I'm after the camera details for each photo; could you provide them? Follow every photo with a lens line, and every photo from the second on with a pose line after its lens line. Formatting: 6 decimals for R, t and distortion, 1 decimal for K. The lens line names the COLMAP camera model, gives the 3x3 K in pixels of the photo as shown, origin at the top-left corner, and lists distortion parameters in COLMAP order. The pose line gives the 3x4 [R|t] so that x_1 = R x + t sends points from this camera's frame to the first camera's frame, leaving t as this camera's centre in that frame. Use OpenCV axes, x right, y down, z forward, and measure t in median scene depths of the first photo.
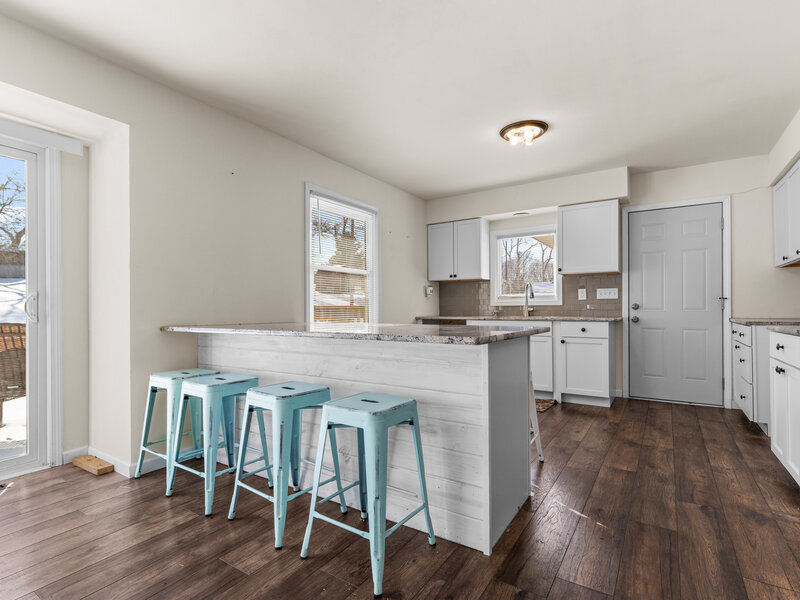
lens RADIAL K [[399.8, 0, 399.9], [0, 399.8, 312.8], [0, 0, 1]] dist [0.000375, -0.000556]
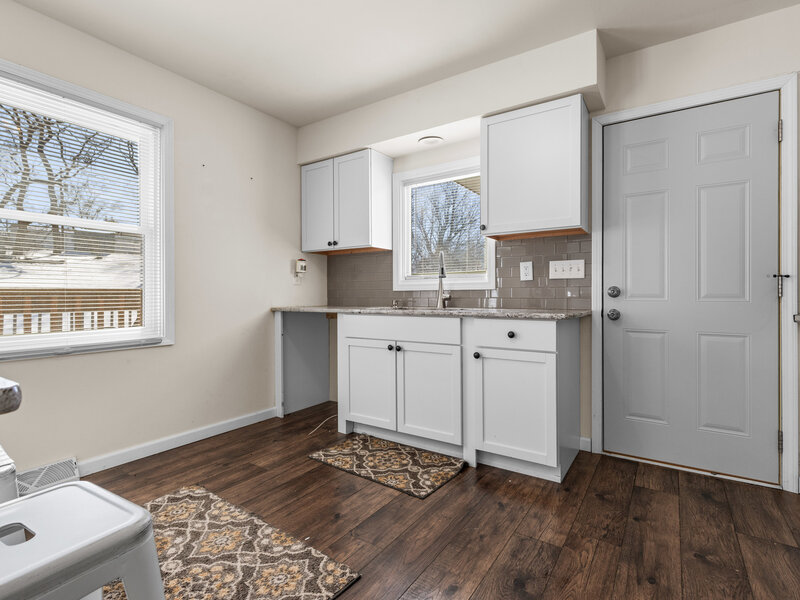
lens RADIAL K [[403.4, 0, 400.0], [0, 403.4, 300.0], [0, 0, 1]] dist [0.005137, 0.001363]
pose [[0.999981, 0.004149, -0.004573, 0.291114], [-0.004155, 0.999991, -0.001138, -0.002166], [0.004568, 0.001157, 0.999989, 0.430558]]
